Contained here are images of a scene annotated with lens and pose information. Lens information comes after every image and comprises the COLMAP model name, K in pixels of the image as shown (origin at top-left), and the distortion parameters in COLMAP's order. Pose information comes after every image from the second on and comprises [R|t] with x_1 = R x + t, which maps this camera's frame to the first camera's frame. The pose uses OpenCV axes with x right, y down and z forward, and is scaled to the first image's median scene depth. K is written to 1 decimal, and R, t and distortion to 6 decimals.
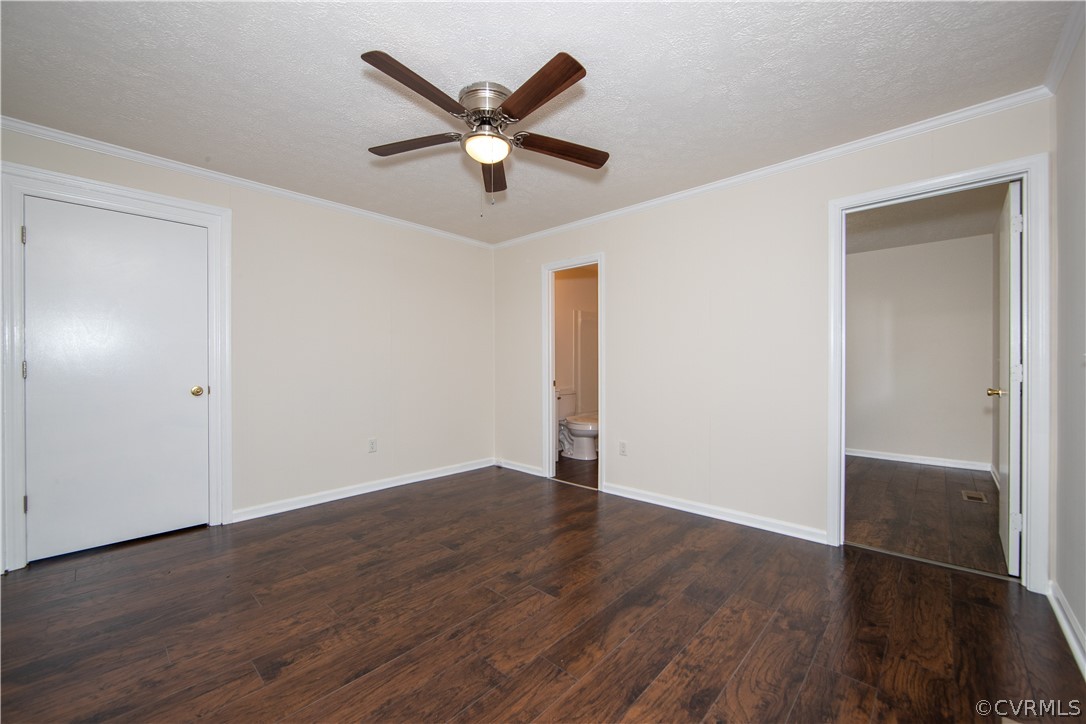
lens RADIAL K [[429.0, 0, 545.3], [0, 429.0, 369.8], [0, 0, 1]] dist [-0.010404, 0.000426]
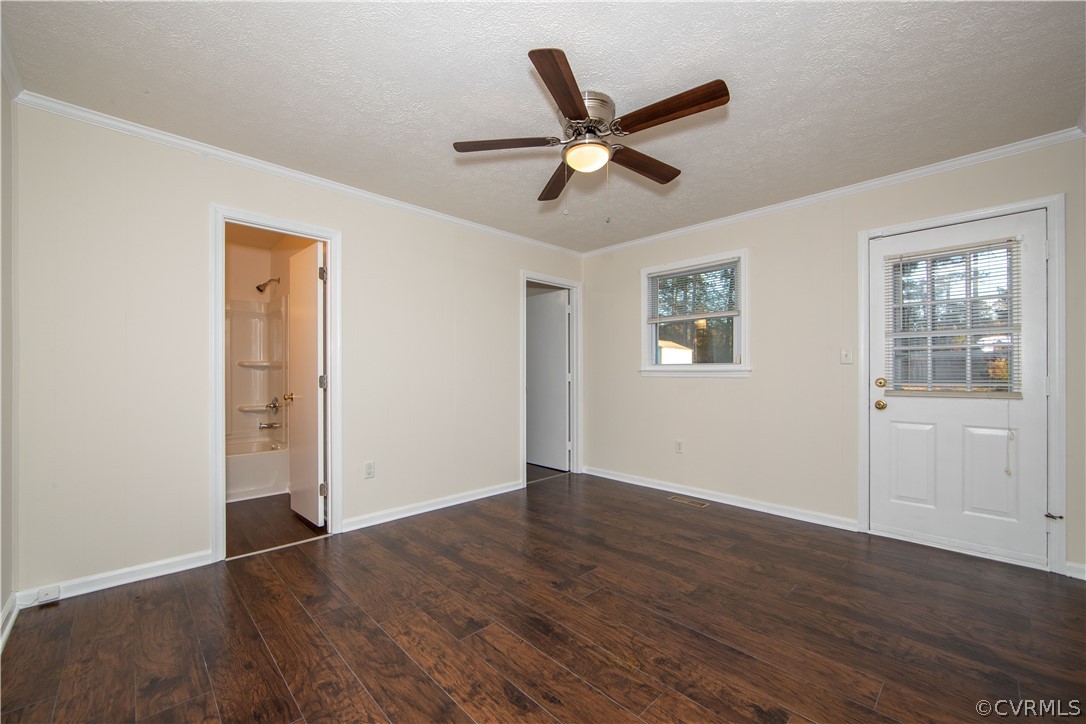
lens RADIAL K [[429.0, 0, 536.3], [0, 429.0, 384.0], [0, 0, 1]] dist [-0.010404, 0.000426]
pose [[0.062872, -0.019039, 0.997840, -1.149443], [0.010178, 0.999778, 0.018435, -0.006797], [-0.997970, 0.008997, 0.063052, 1.064902]]
